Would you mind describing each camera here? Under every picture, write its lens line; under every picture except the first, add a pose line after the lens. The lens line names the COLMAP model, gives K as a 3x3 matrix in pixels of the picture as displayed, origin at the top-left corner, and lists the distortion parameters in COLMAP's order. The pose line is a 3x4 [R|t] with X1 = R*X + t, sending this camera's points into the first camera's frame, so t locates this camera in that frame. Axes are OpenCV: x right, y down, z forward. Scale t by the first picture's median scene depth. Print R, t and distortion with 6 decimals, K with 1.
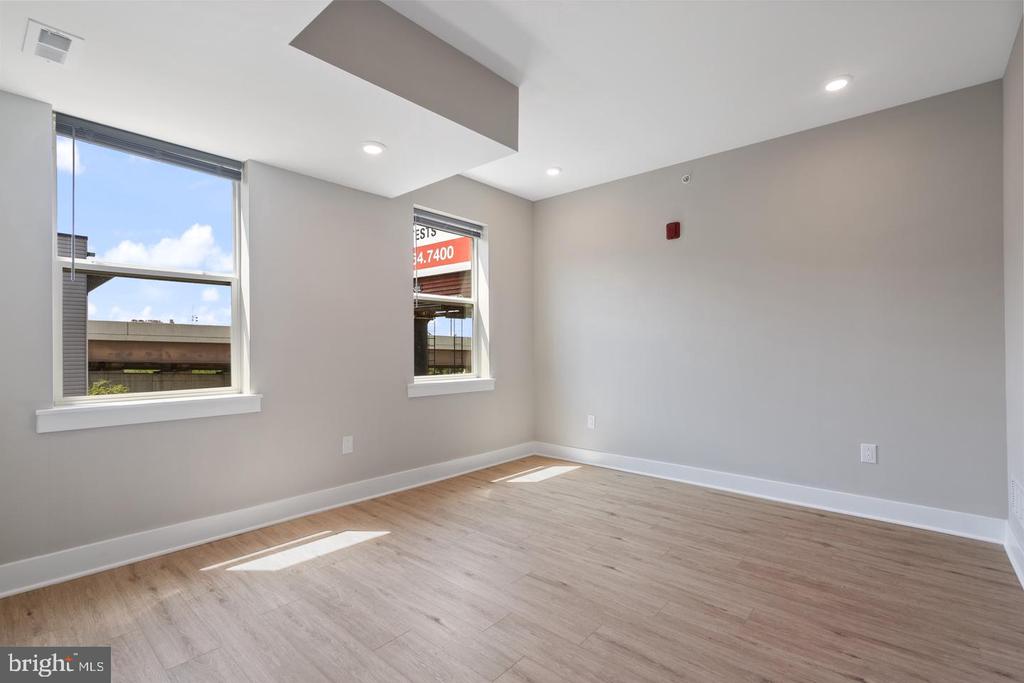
lens RADIAL K [[470.9, 0, 510.1], [0, 470.9, 348.2], [0, 0, 1]] dist [-0.005965, 0.002309]
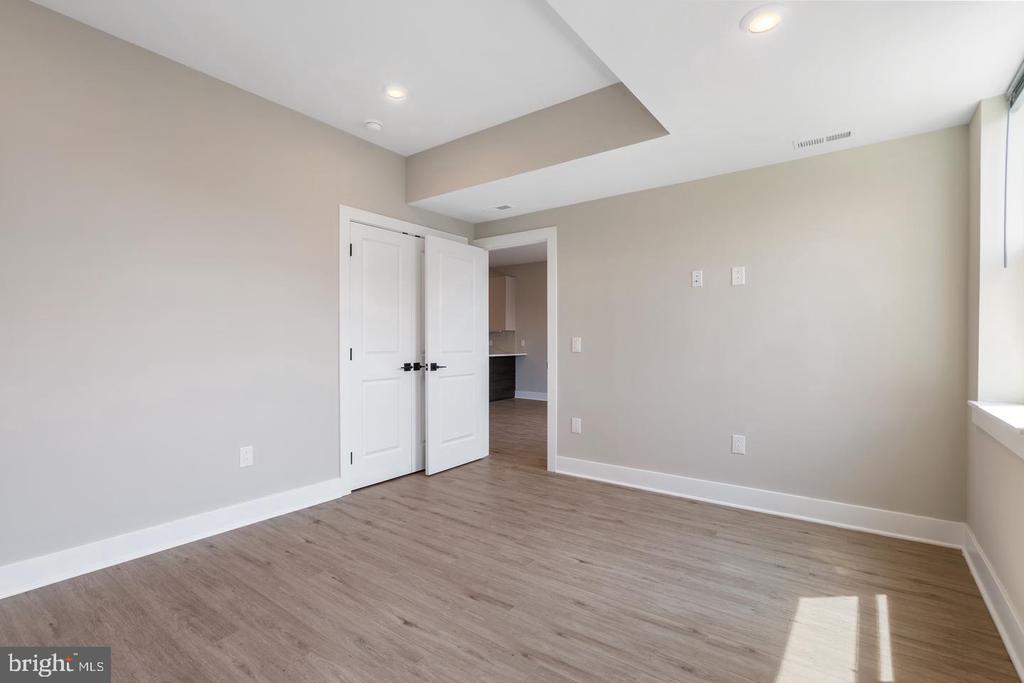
lens RADIAL K [[470.9, 0, 517.7], [0, 470.9, 340.4], [0, 0, 1]] dist [-0.005965, 0.002309]
pose [[-0.995737, 0.002217, -0.092211, 0.108945], [0.002476, 0.999993, -0.002690, -0.002861], [0.092205, -0.002907, -0.995736, 1.904534]]
